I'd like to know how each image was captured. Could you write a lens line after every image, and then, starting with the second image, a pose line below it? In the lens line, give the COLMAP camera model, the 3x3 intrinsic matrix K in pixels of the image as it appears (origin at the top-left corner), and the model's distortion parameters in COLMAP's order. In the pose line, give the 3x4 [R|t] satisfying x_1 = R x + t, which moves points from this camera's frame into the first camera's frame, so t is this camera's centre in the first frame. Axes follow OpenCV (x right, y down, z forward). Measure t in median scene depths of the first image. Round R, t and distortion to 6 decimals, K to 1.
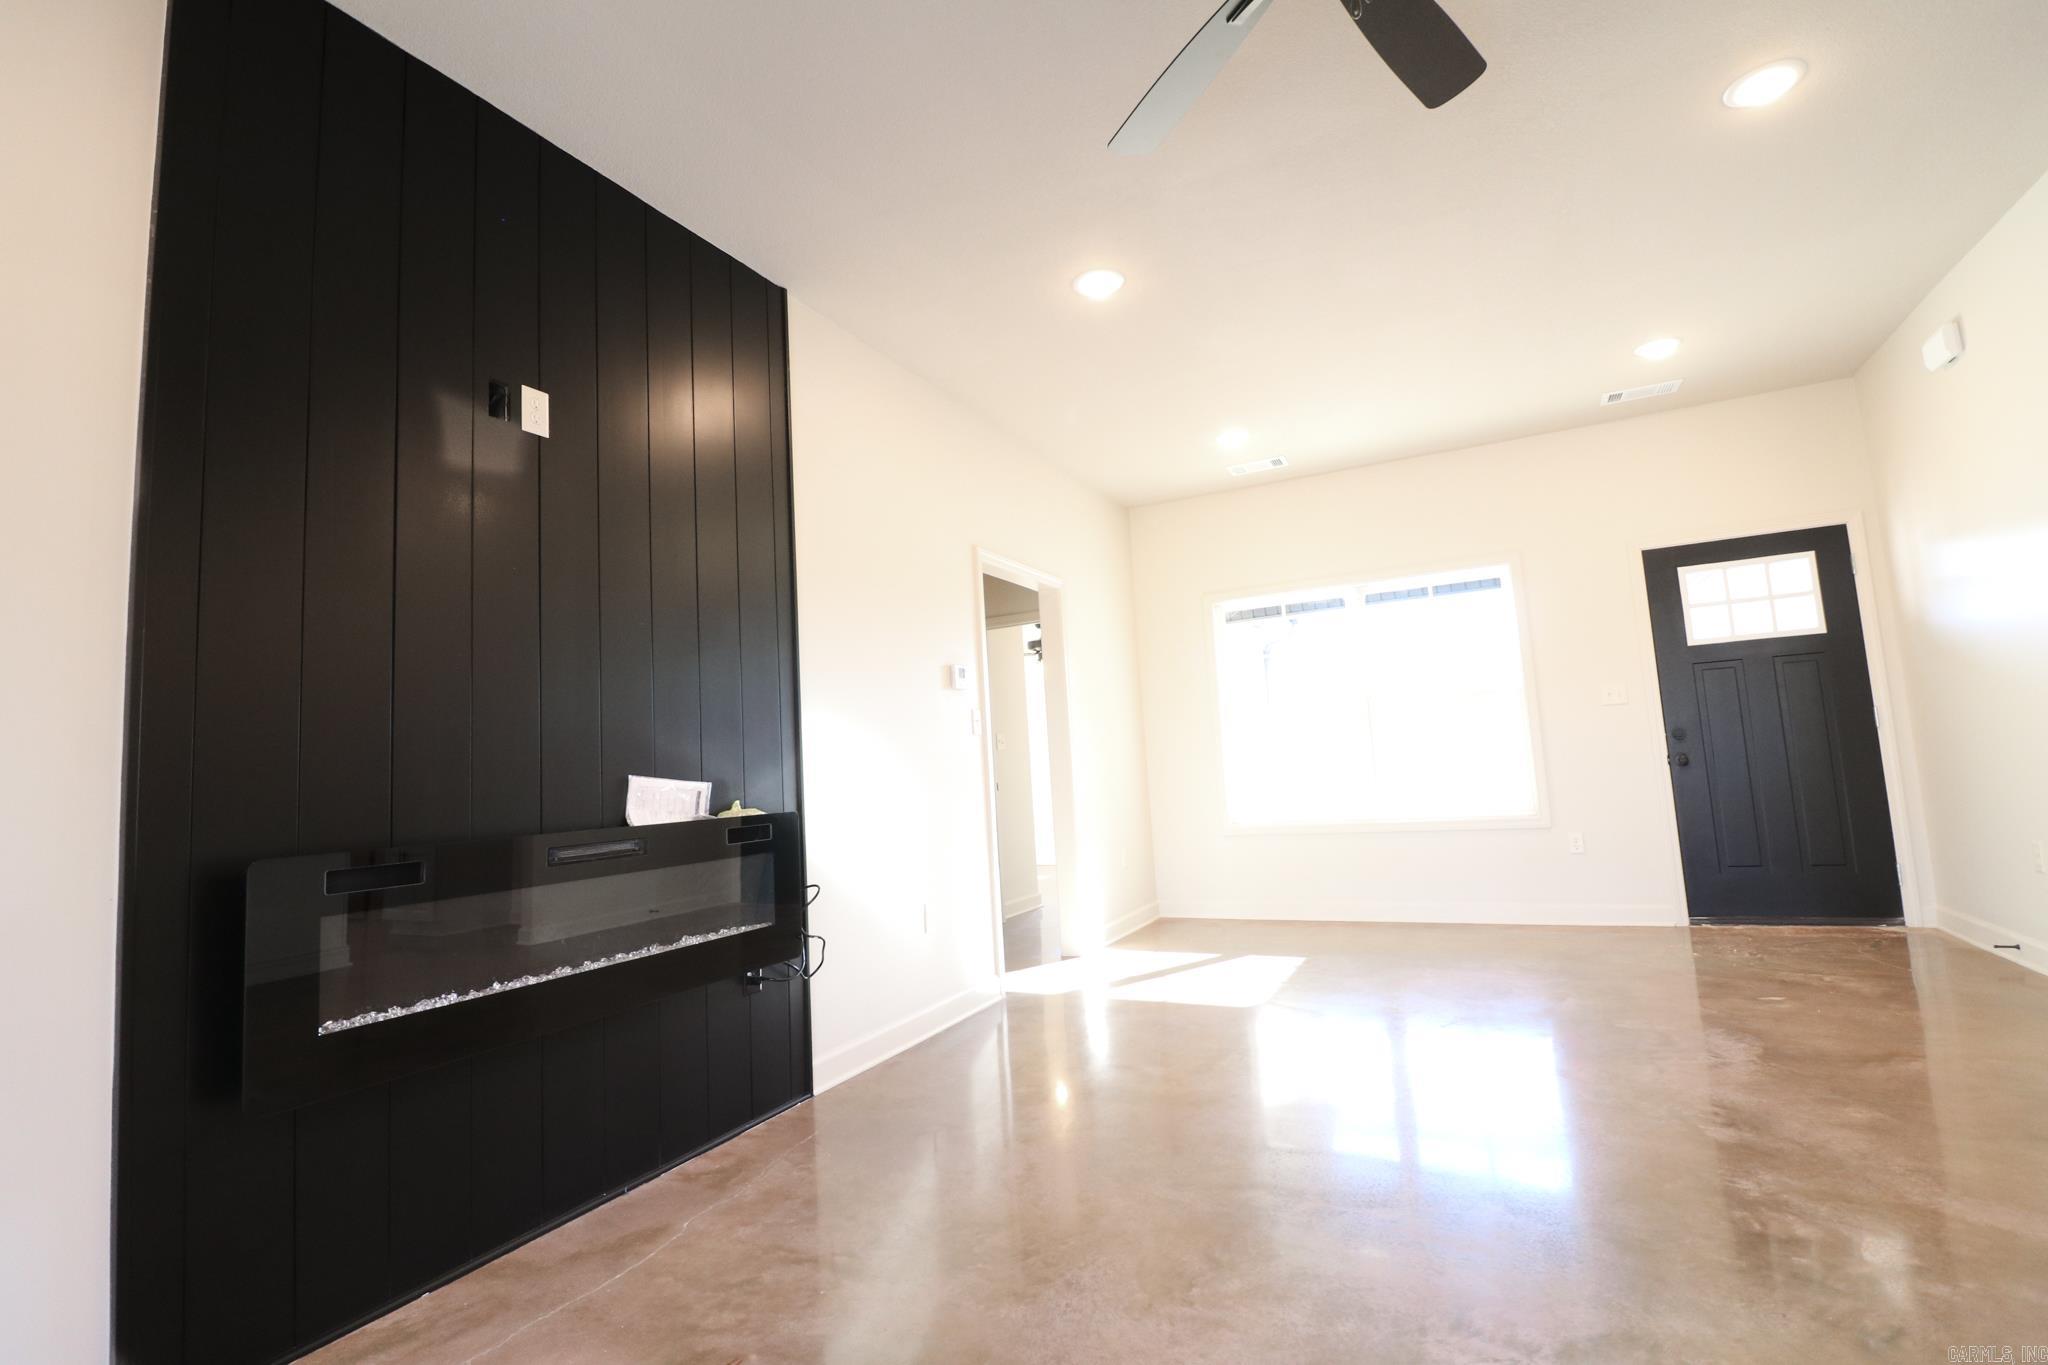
lens RADIAL K [[942.2, 0, 1011.6], [0, 942.2, 670.6], [0, 0, 1]] dist [0.000996, -0.013351]
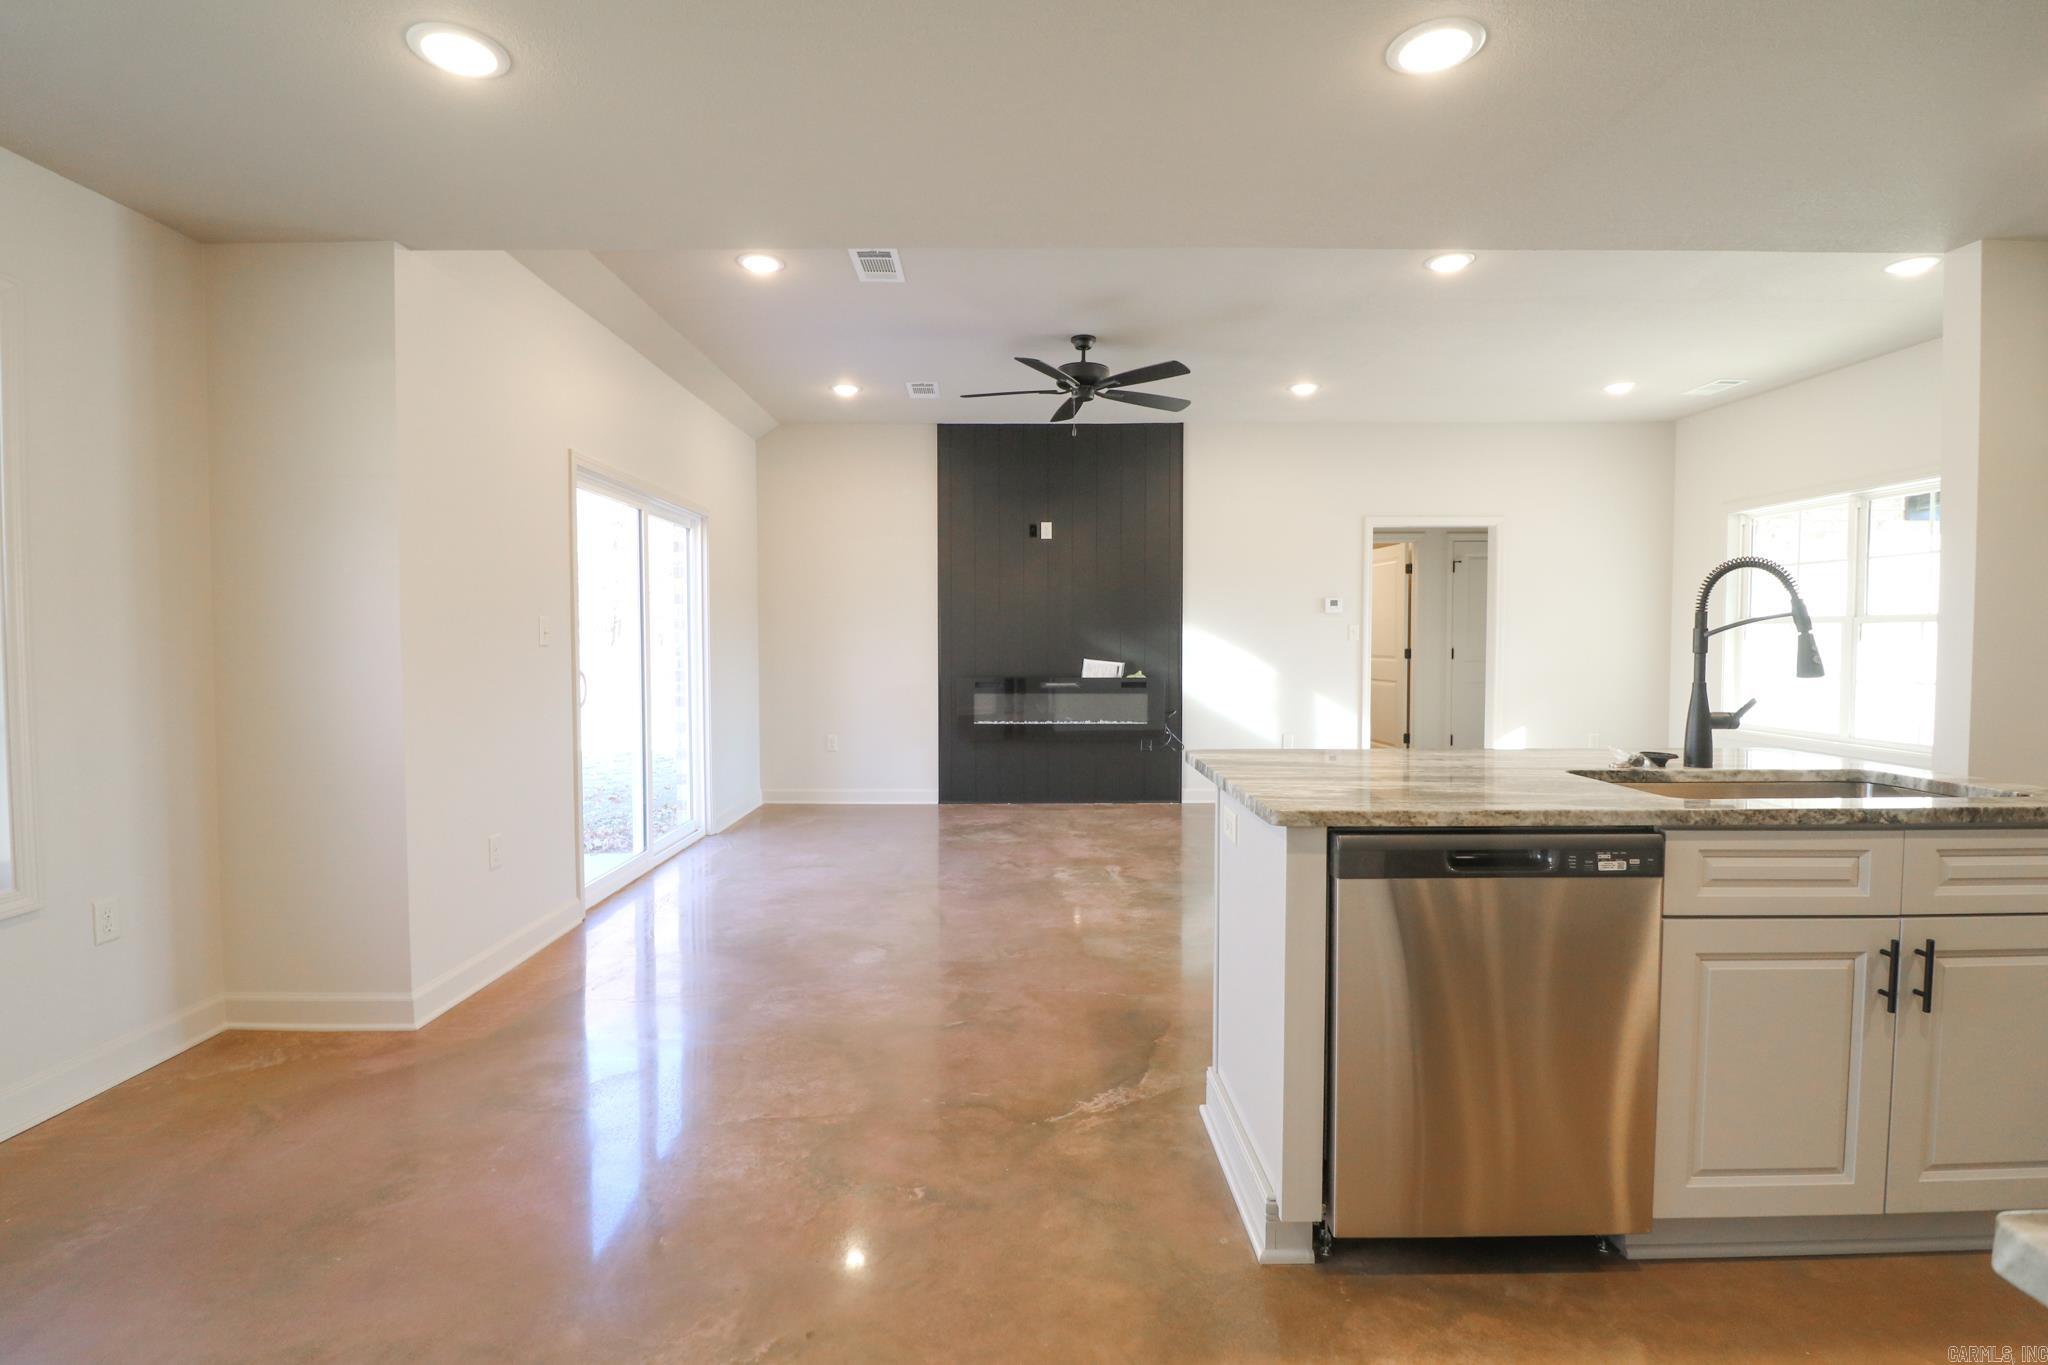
lens RADIAL K [[945.6, 0, 1008.6], [0, 945.6, 666.9], [0, 0, 1]] dist [0.001349, -0.011786]
pose [[0.449430, 0.085831, -0.889182, 1.145521], [0.072877, 0.988533, 0.132256, -0.144046], [0.890338, -0.124241, 0.438022, -0.230496]]
